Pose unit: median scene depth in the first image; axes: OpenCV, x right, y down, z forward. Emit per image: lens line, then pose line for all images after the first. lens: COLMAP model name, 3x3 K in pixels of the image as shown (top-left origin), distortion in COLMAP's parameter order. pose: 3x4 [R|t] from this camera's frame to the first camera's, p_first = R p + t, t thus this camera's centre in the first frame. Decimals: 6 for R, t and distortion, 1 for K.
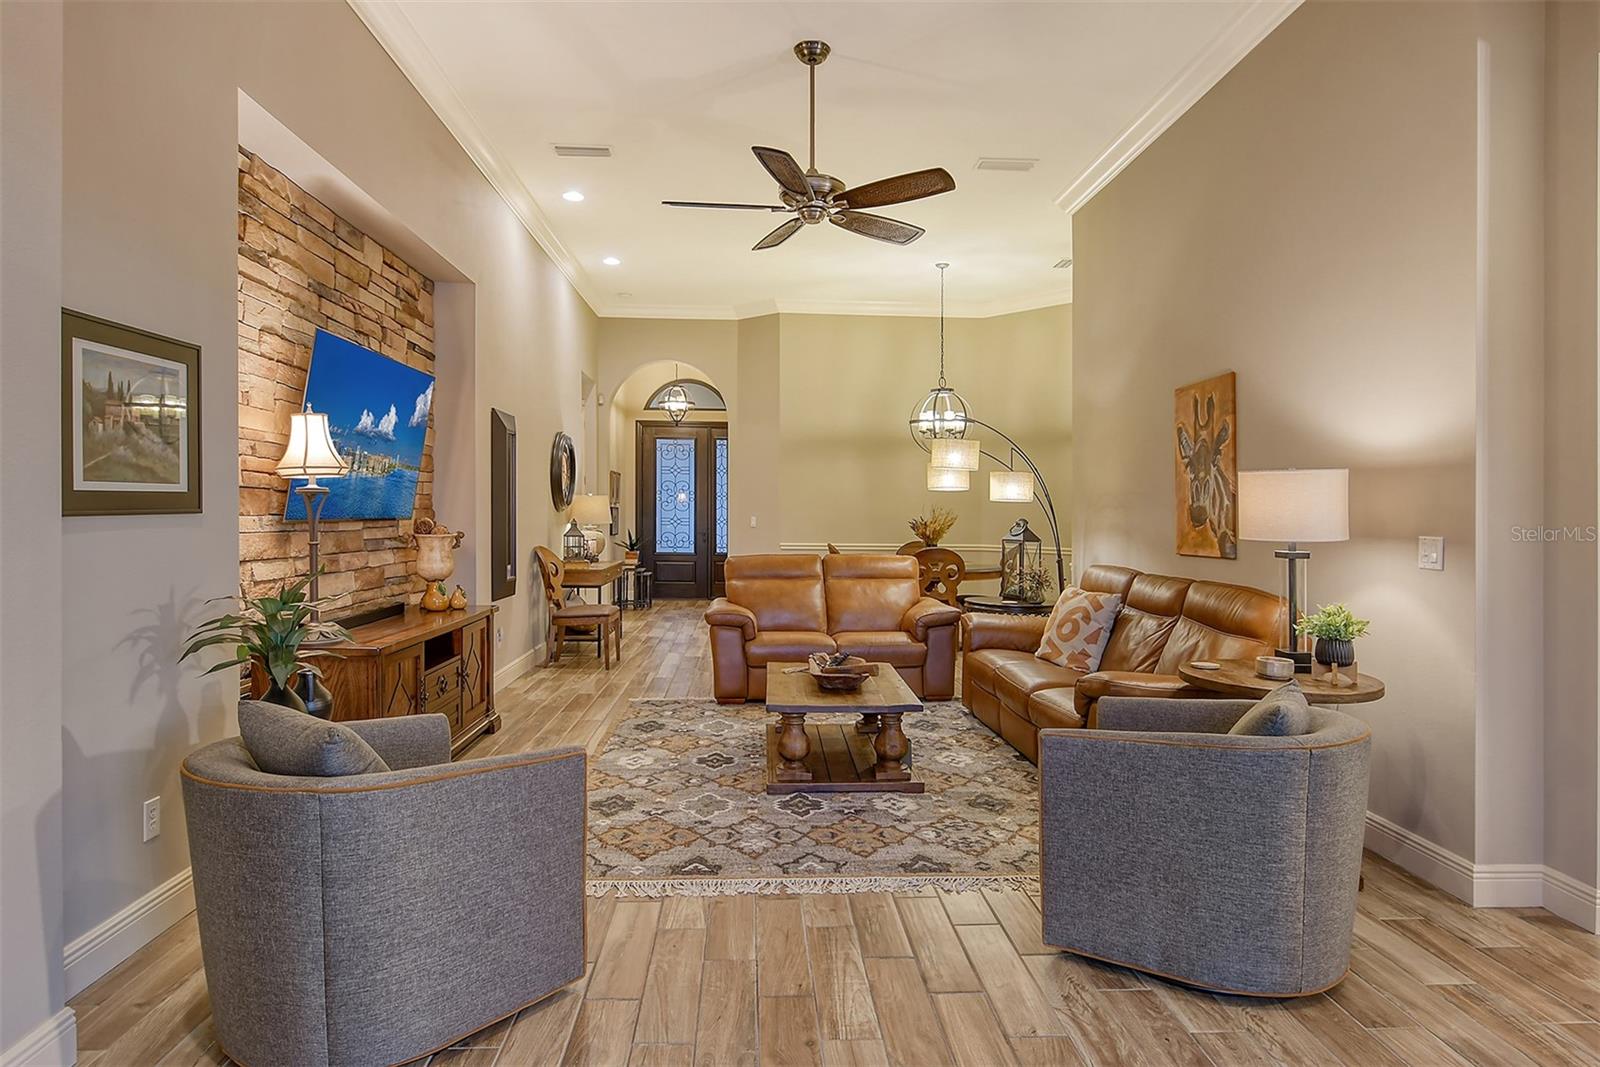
lens RADIAL K [[946.8, 0, 835.6], [0, 946.8, 504.4], [0, 0, 1]] dist [0.019545, -0.012212]
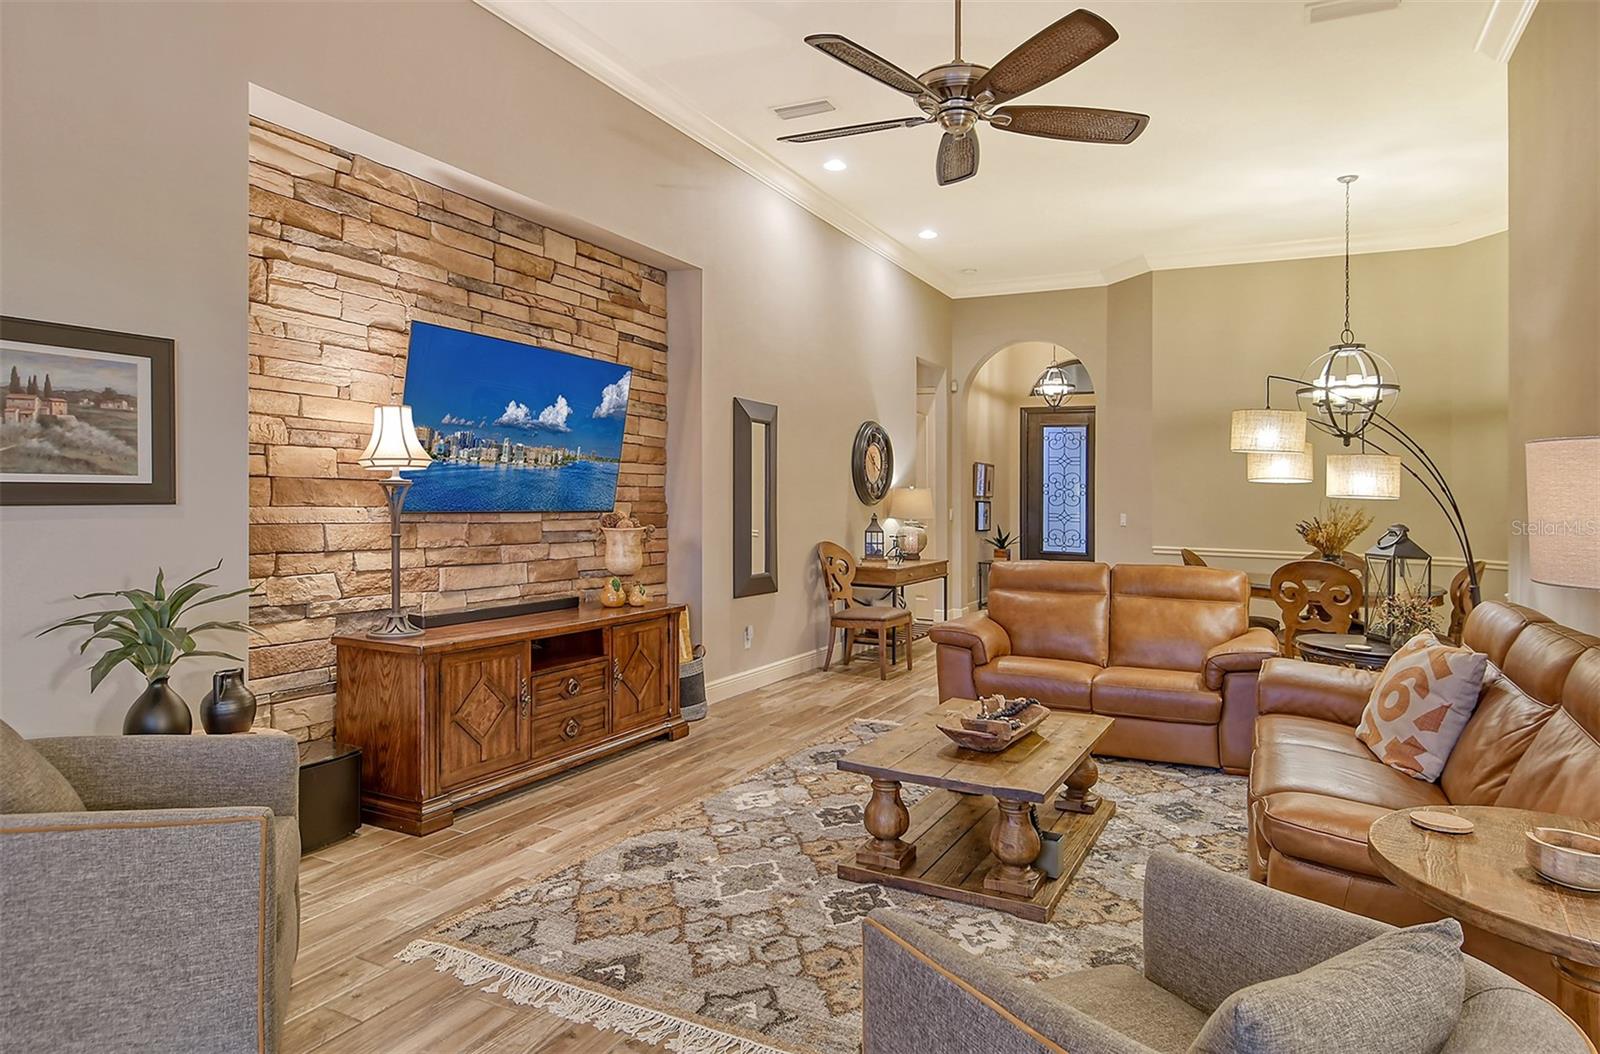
lens RADIAL K [[946.8, 0, 833.2], [0, 946.8, 491.5], [0, 0, 1]] dist [0.019545, -0.012212]
pose [[0.860788, 0.003496, -0.508951, 0.281586], [-0.006978, 0.999963, -0.004933, -0.002662], [0.508915, 0.007797, 0.860781, 0.300322]]
